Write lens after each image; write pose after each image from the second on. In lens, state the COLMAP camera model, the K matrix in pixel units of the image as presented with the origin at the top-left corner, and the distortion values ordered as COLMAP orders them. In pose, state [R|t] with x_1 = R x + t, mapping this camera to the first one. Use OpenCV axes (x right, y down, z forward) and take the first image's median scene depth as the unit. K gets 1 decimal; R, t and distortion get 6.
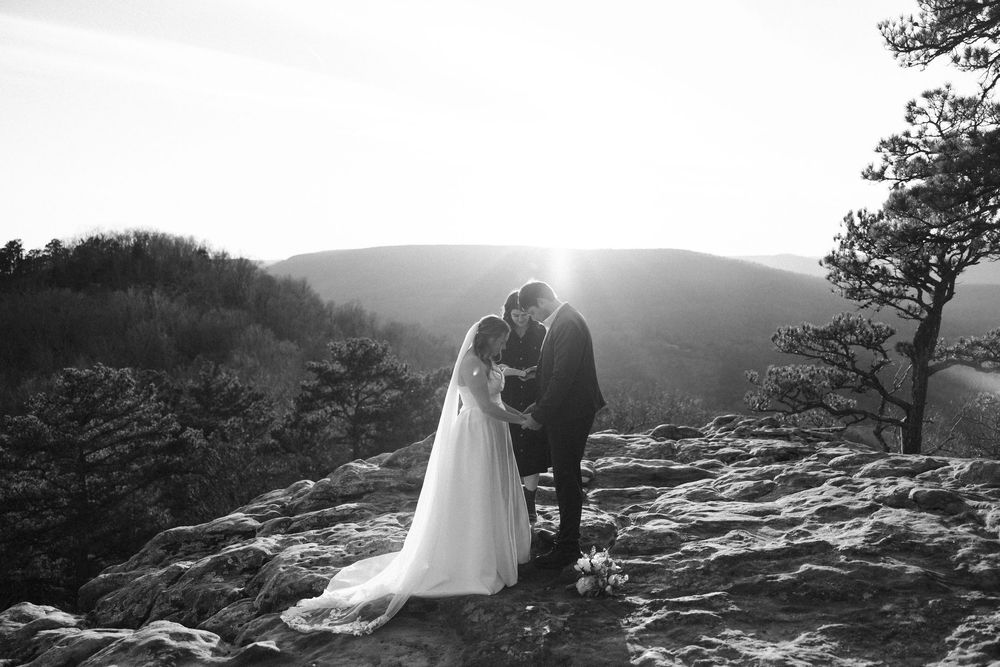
lens RADIAL K [[800.1, 0, 503.3], [0, 800.1, 326.7], [0, 0, 1]] dist [0.007550, 0.004722]
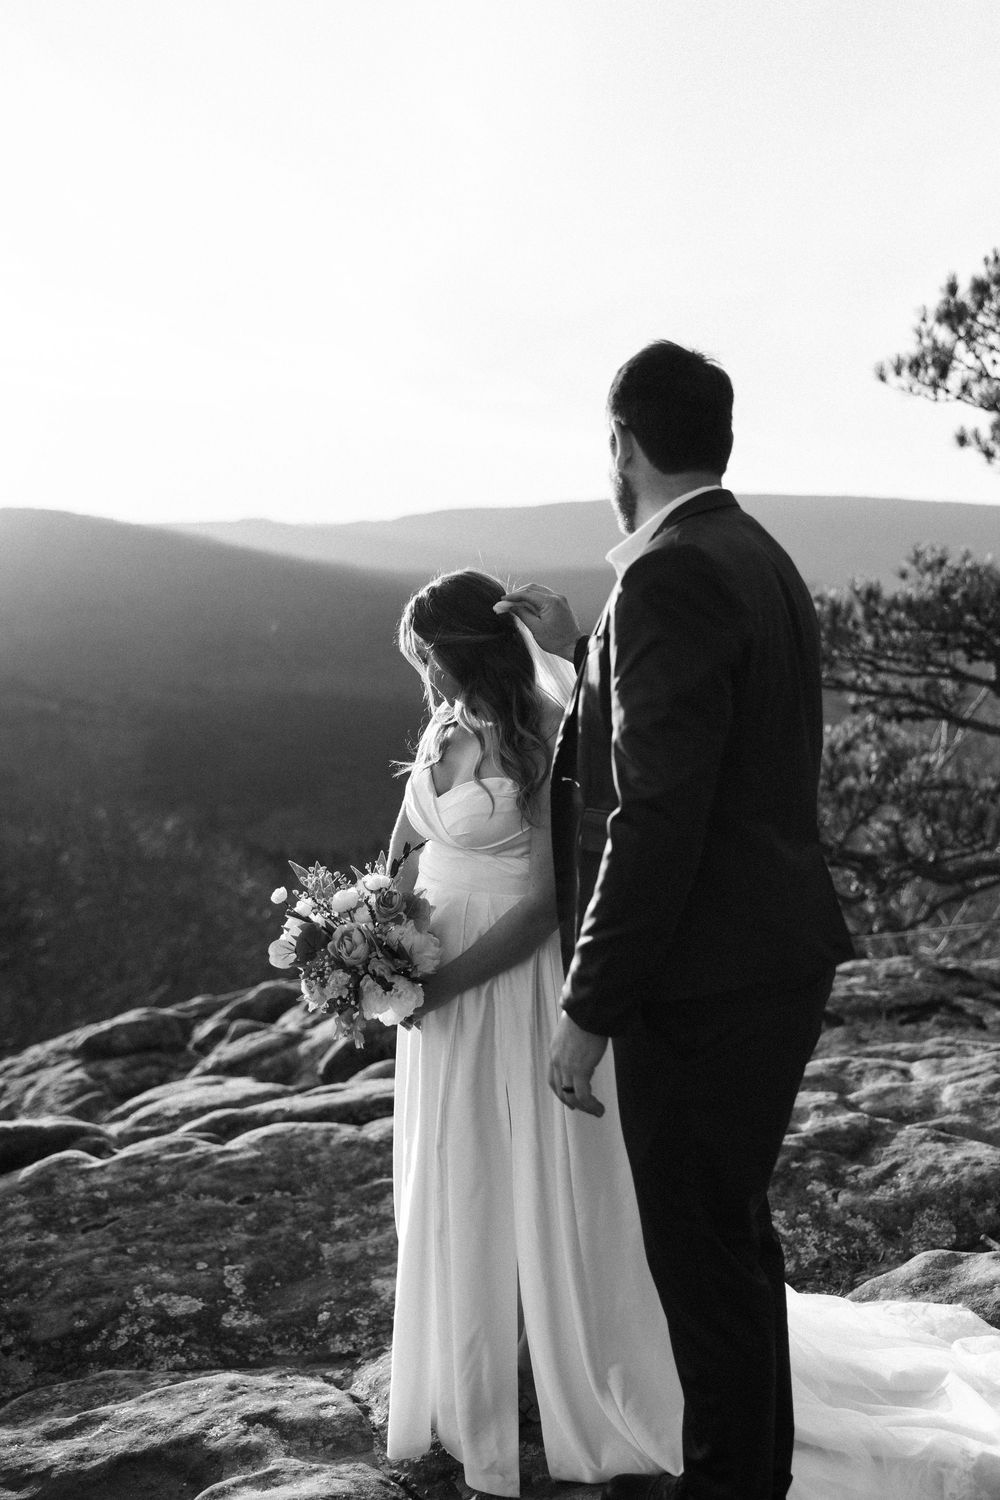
lens RADIAL K [[1601.2, 0, 506.6], [0, 1601.2, 702.2], [0, 0, 1]] dist [-0.004906, -0.007854]
pose [[0.881365, -0.057518, 0.468921, -0.006670], [0.045866, 0.998290, 0.036244, 0.017687], [-0.470204, -0.010437, 0.882496, 0.750778]]
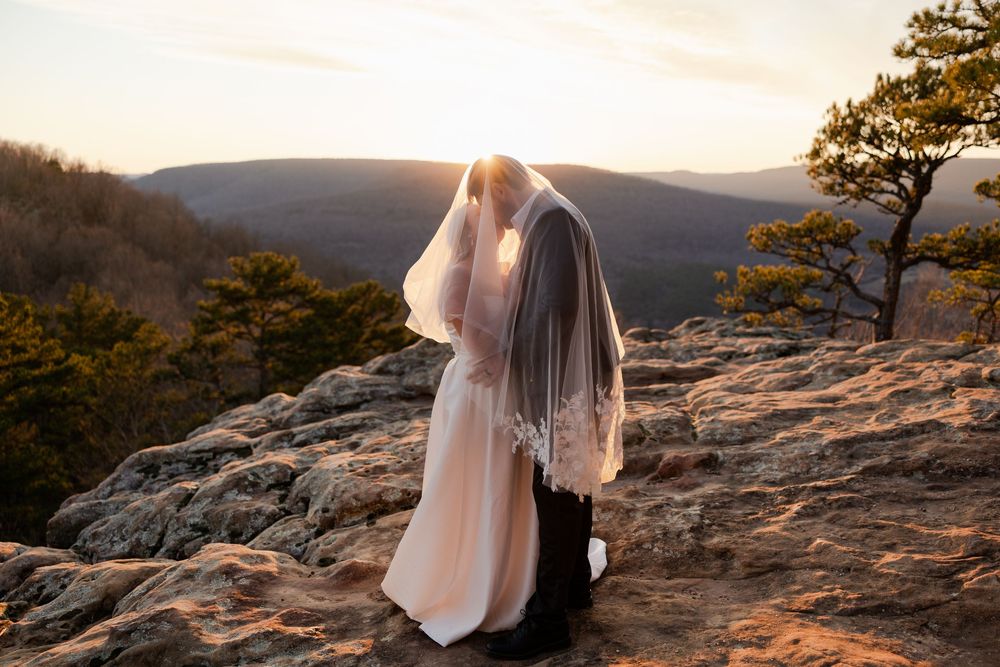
lens RADIAL K [[825.8, 0, 524.5], [0, 825.8, 316.1], [0, 0, 1]] dist [0.009762, -0.001619]
pose [[0.988365, -0.021056, 0.150637, -0.115546], [0.008082, 0.996243, 0.086222, 0.029103], [-0.151886, -0.084001, 0.984822, 0.060294]]
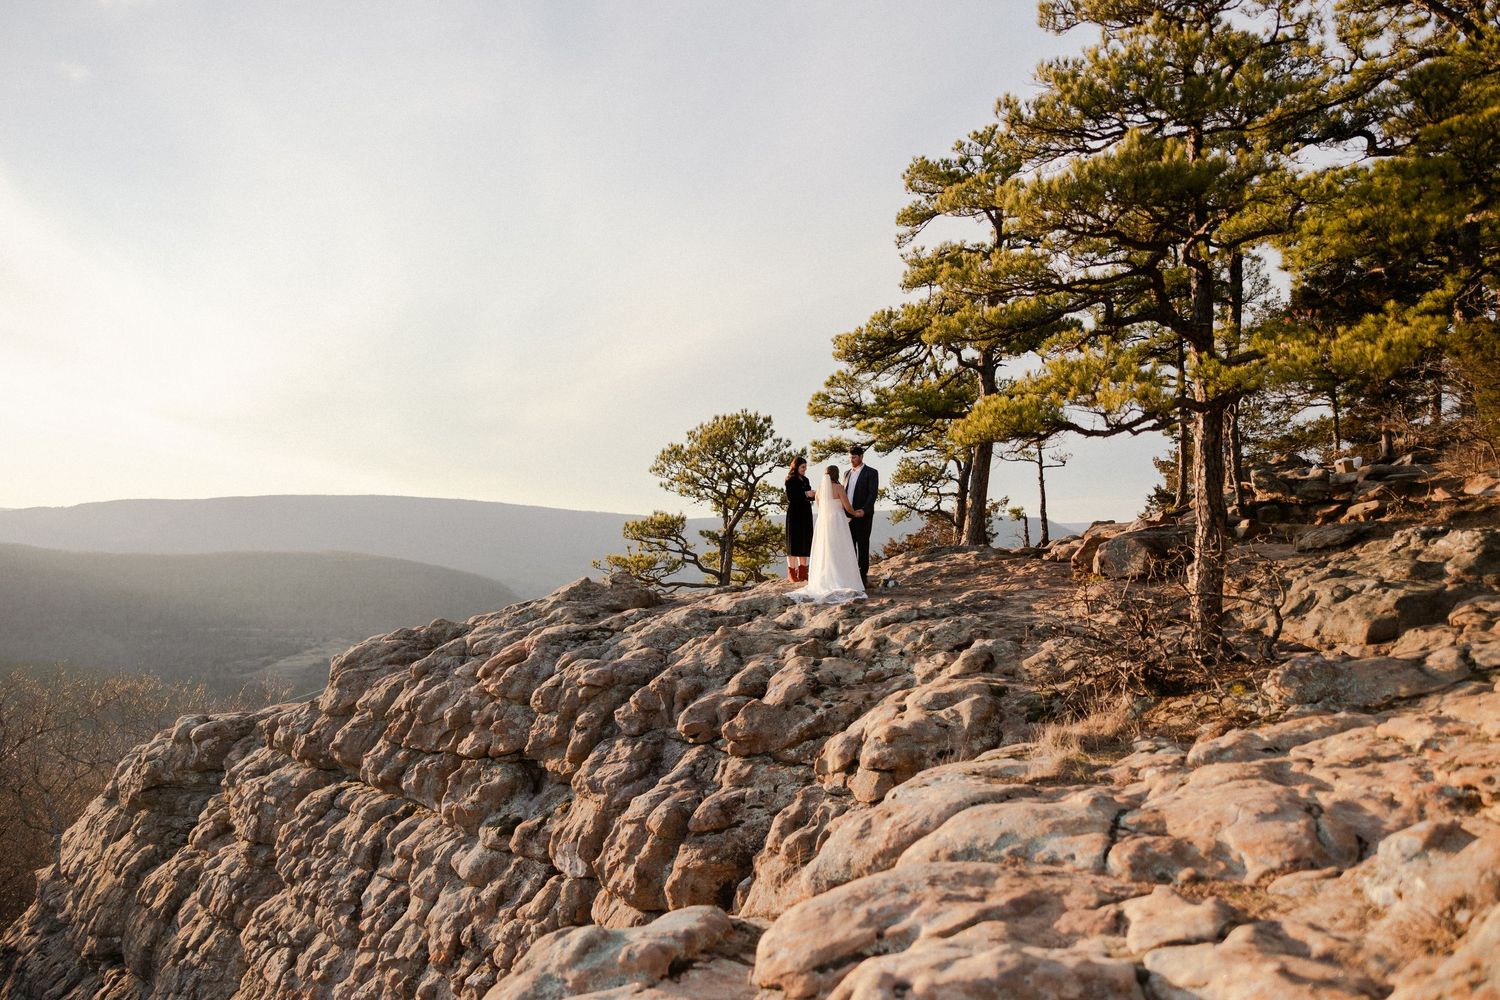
lens RADIAL K [[1177.2, 0, 750.0], [0, 1177.2, 500.0], [0, 0, 1]] dist [-0.002488, -0.000544]
pose [[0.589558, 0.029177, 0.807199, -1.431386], [0.048598, 0.996256, -0.071505, 0.152675], [-0.806263, 0.081384, 0.585932, -0.332460]]
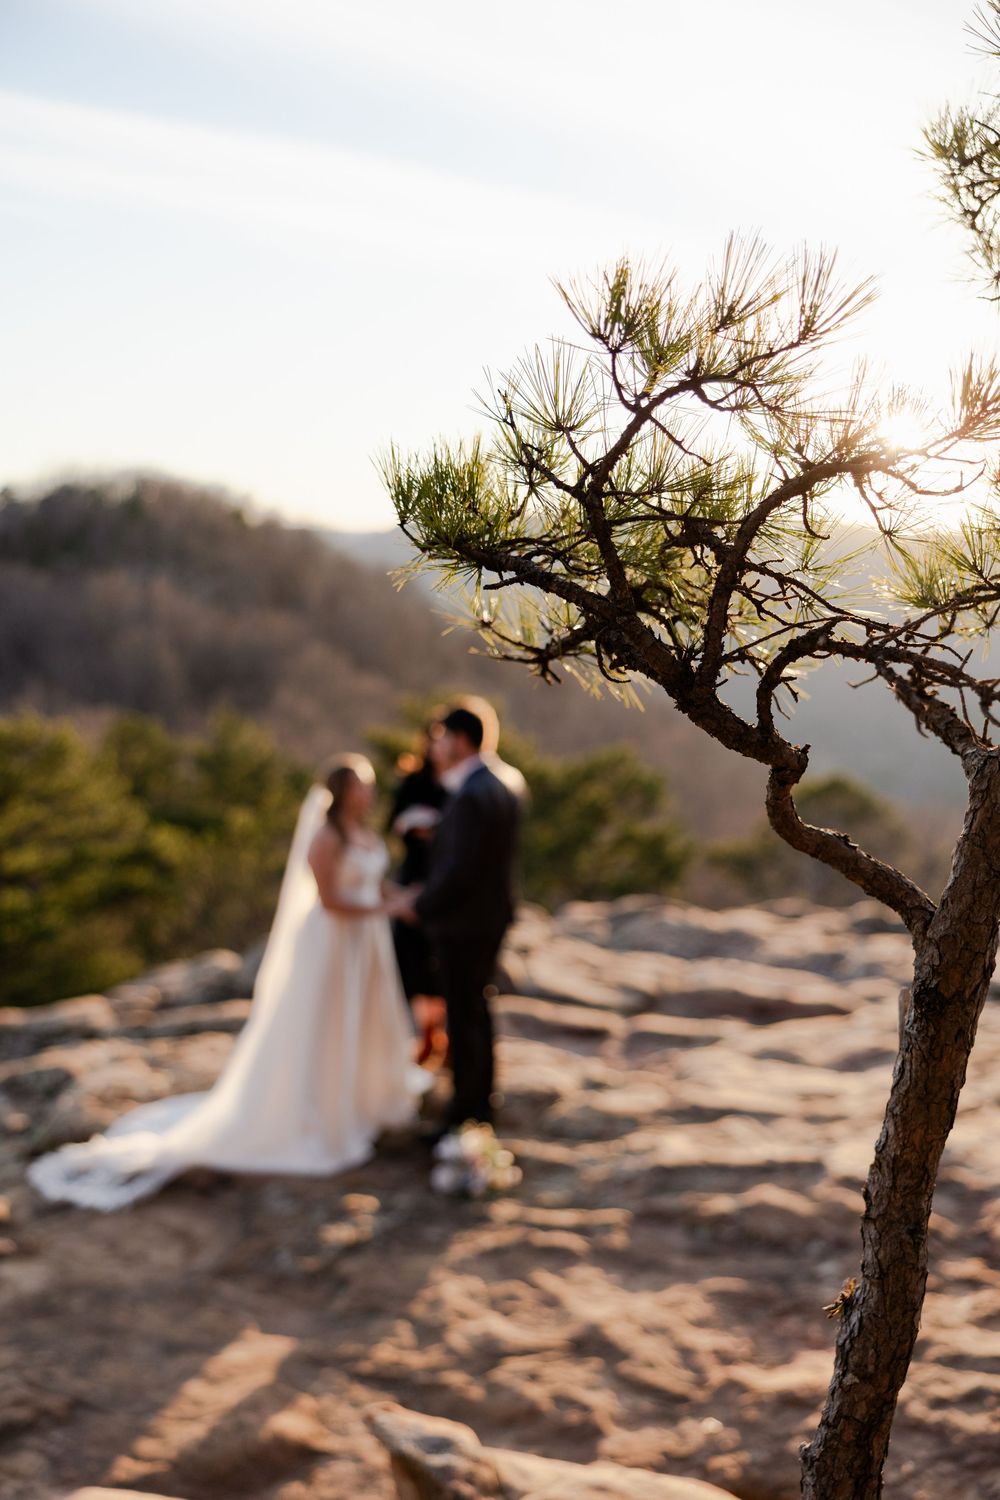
lens RADIAL K [[1455.3, 0, 467.5], [0, 1455.3, 748.6], [0, 0, 1]] dist [-0.001745, -0.001000]
pose [[0.977986, 0.063255, -0.198851, 0.170781], [-0.051119, 0.996537, 0.065587, -0.061561], [0.202311, -0.053978, 0.977833, -0.091666]]
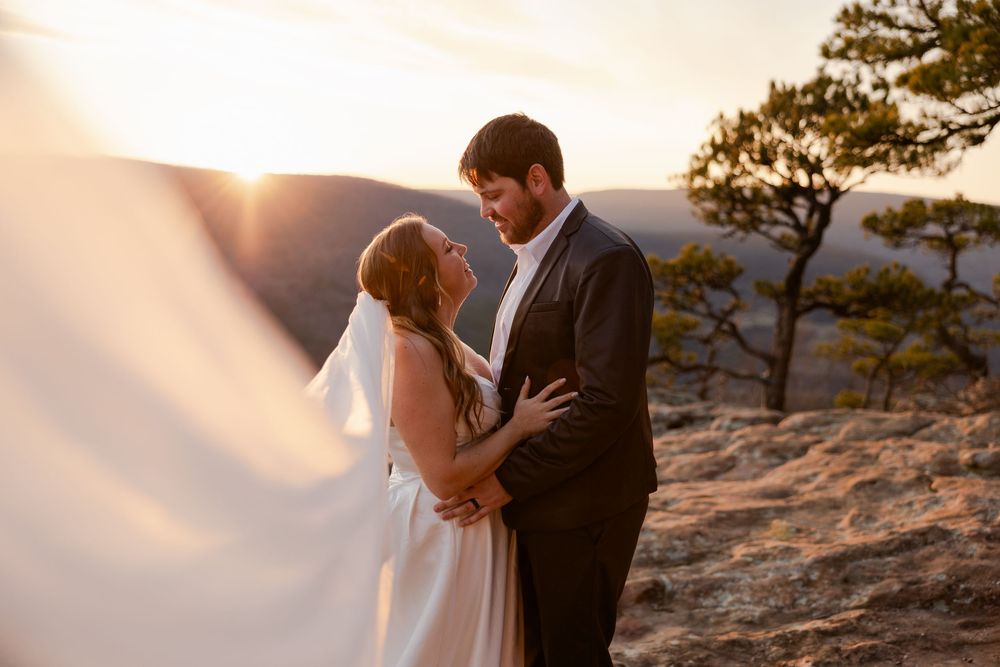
lens RADIAL K [[1032.1, 0, 502.3], [0, 1032.1, 329.4], [0, 0, 1]] dist [-0.000603, 0.011032]
pose [[0.938102, -0.005209, 0.346320, -0.148549], [-0.013245, 0.998616, 0.050899, 0.024809], [-0.346106, -0.052335, 0.936735, 0.138955]]
